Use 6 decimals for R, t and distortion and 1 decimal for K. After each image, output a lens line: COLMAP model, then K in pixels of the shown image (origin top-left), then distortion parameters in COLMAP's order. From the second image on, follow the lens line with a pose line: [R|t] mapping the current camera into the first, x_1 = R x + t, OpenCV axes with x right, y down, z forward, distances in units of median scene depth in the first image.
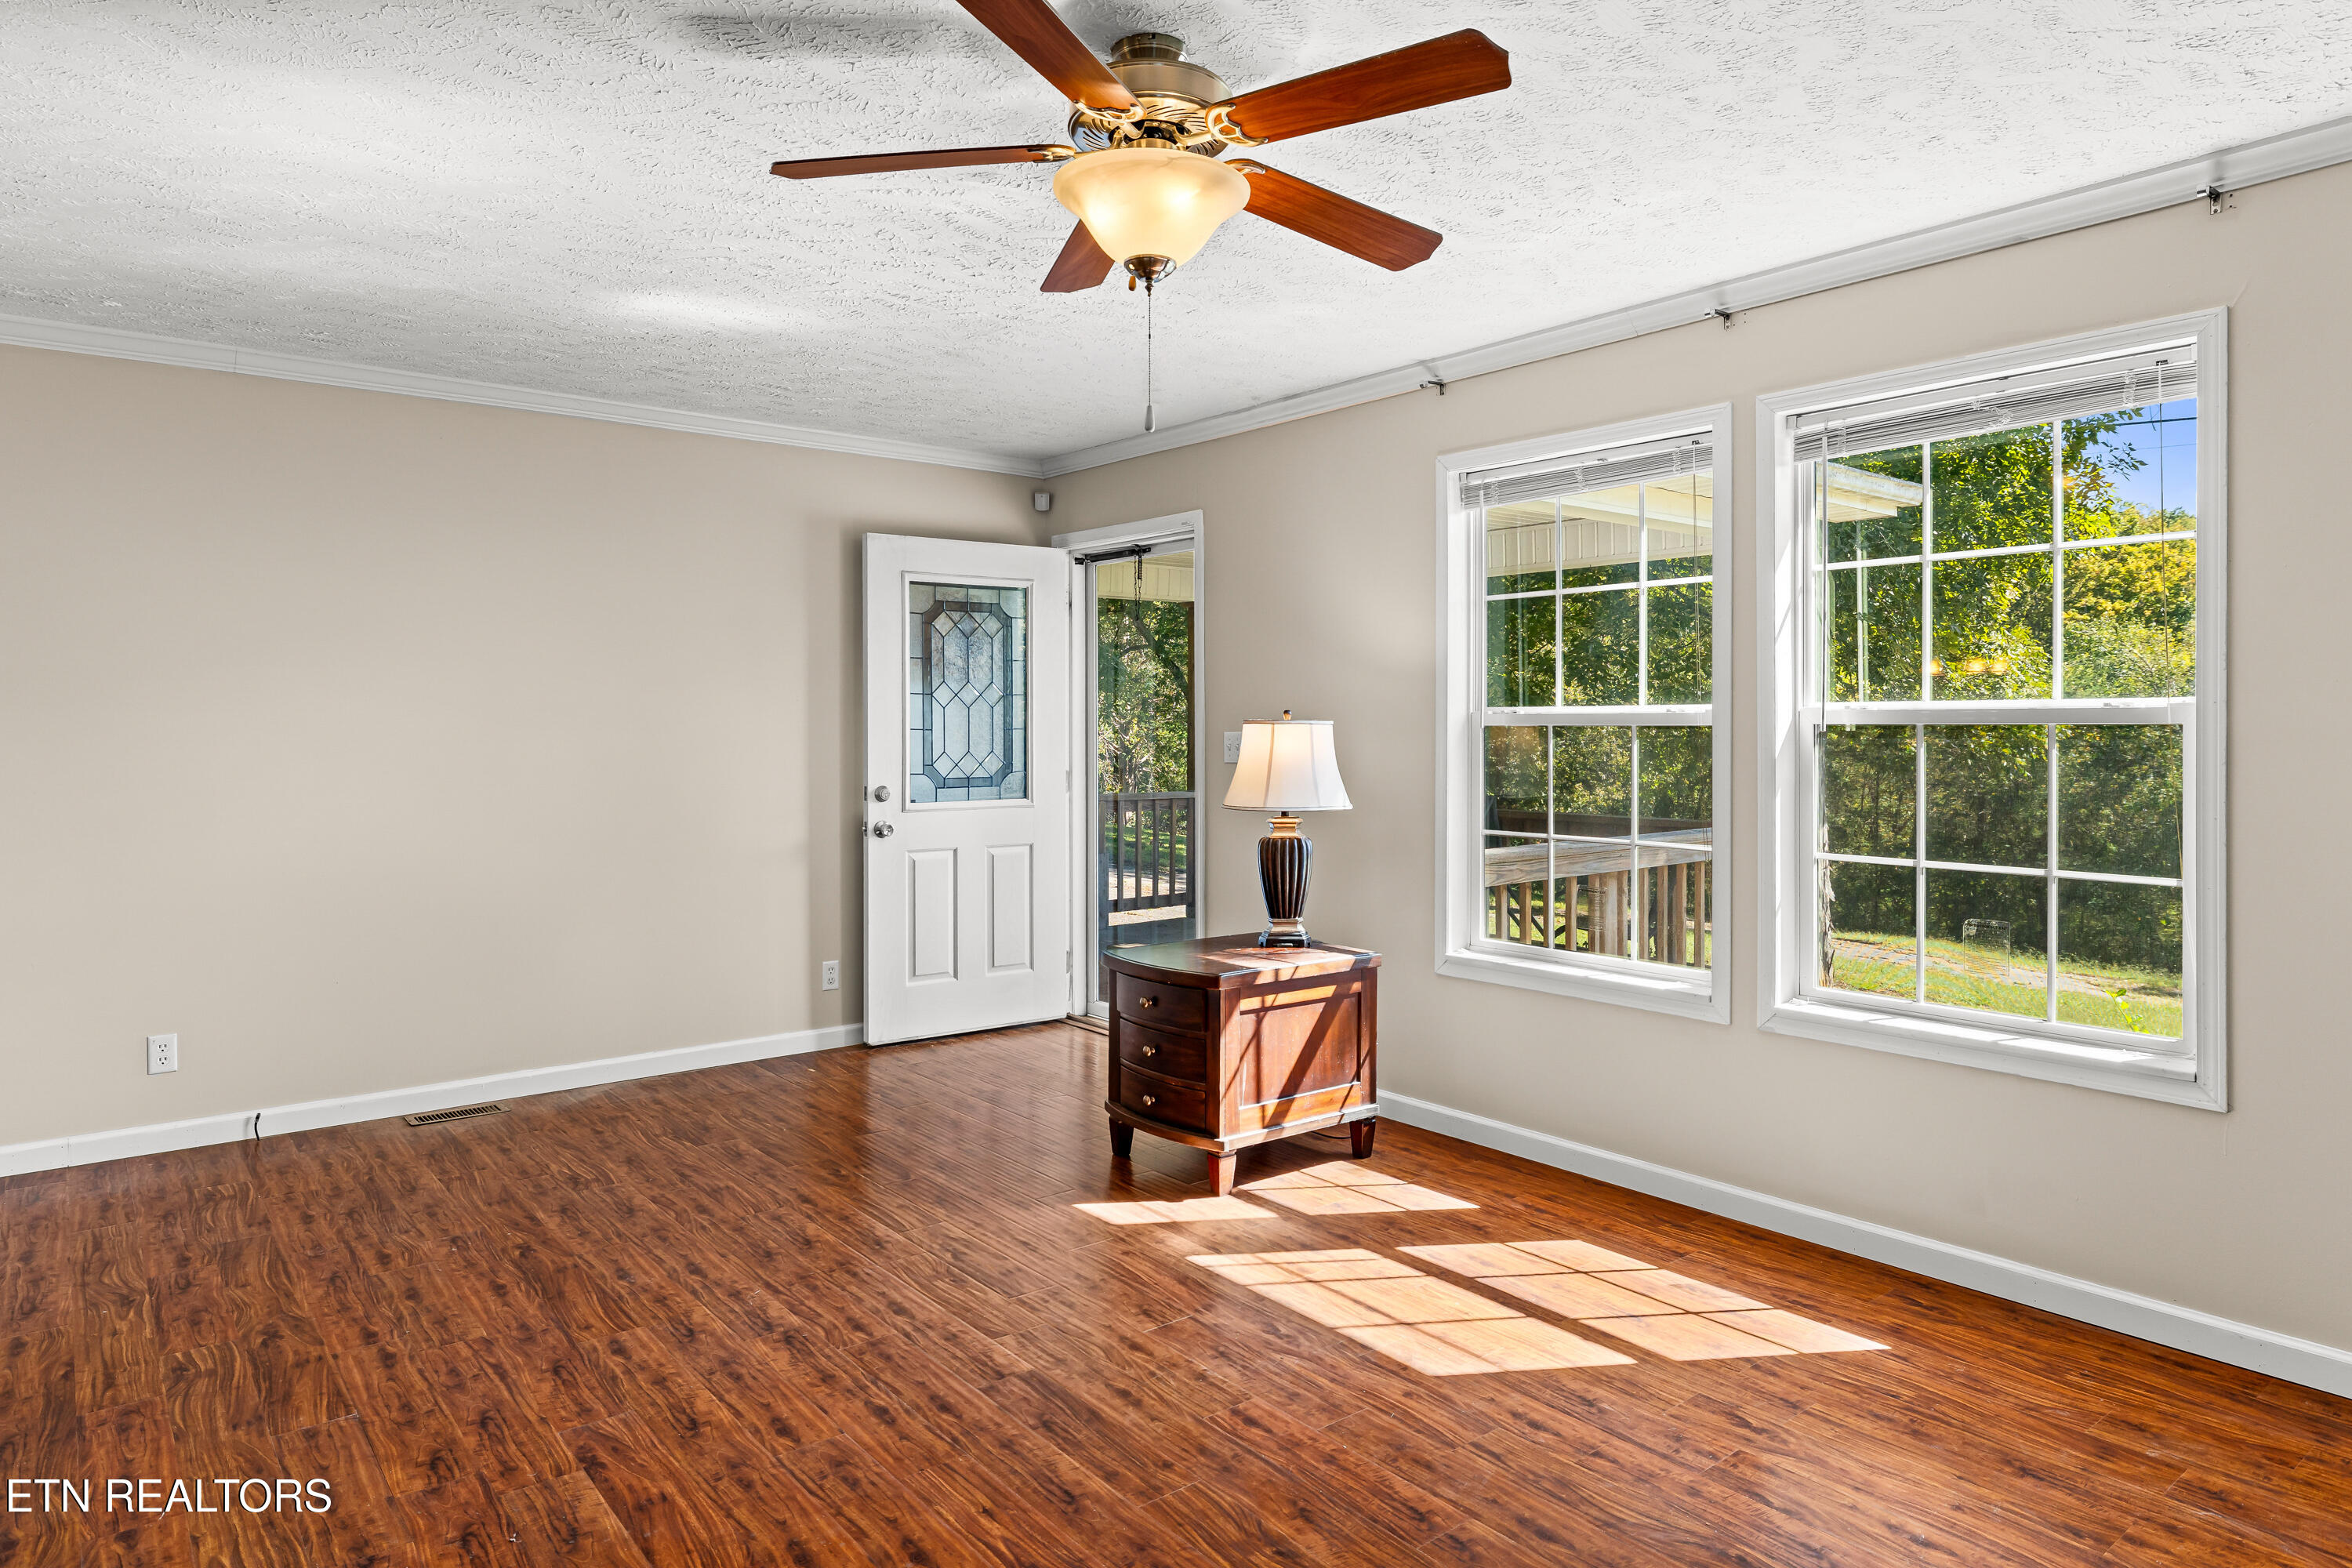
lens RADIAL K [[1382.7, 0, 1227.1], [0, 1382.7, 702.0], [0, 0, 1]] dist [-0.001637, 0.002465]
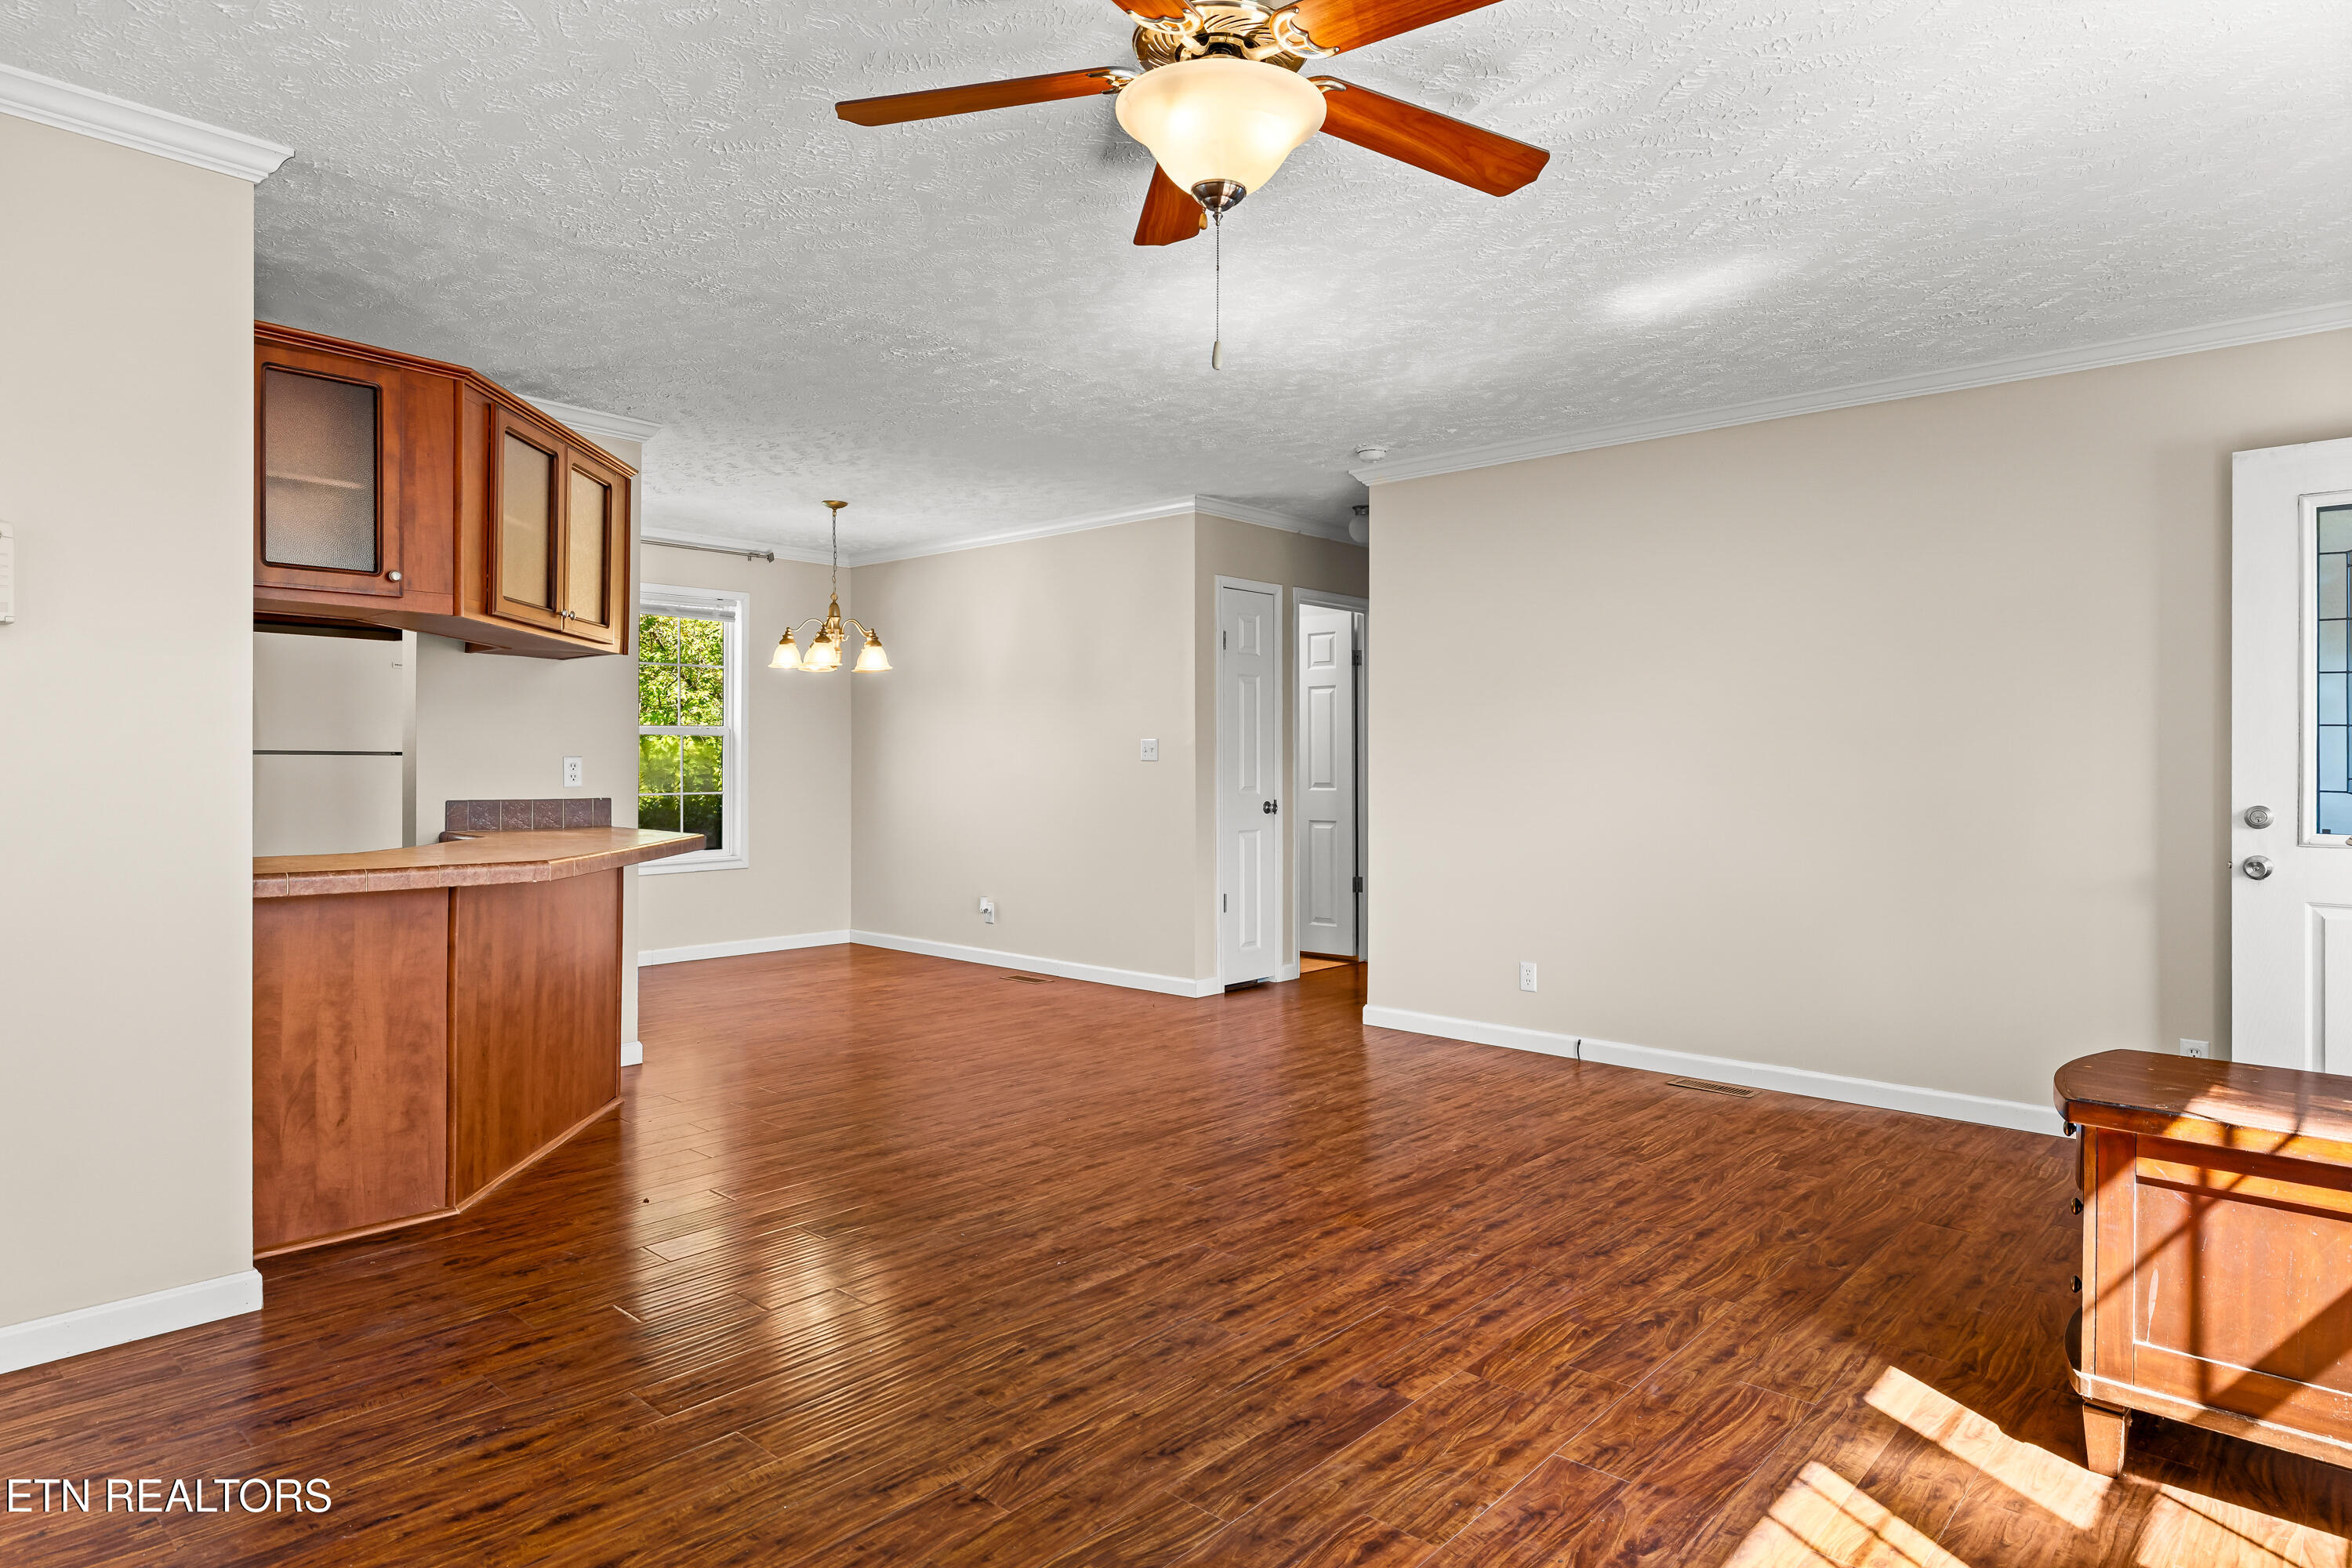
lens RADIAL K [[1382.7, 0, 1187.2], [0, 1382.7, 776.1], [0, 0, 1]] dist [-0.001637, 0.002465]
pose [[0.144097, 0.011744, -0.989494, 0.665879], [0.010209, 0.999859, 0.013354, 0.057092], [0.989511, -0.012026, 0.143956, 0.669604]]
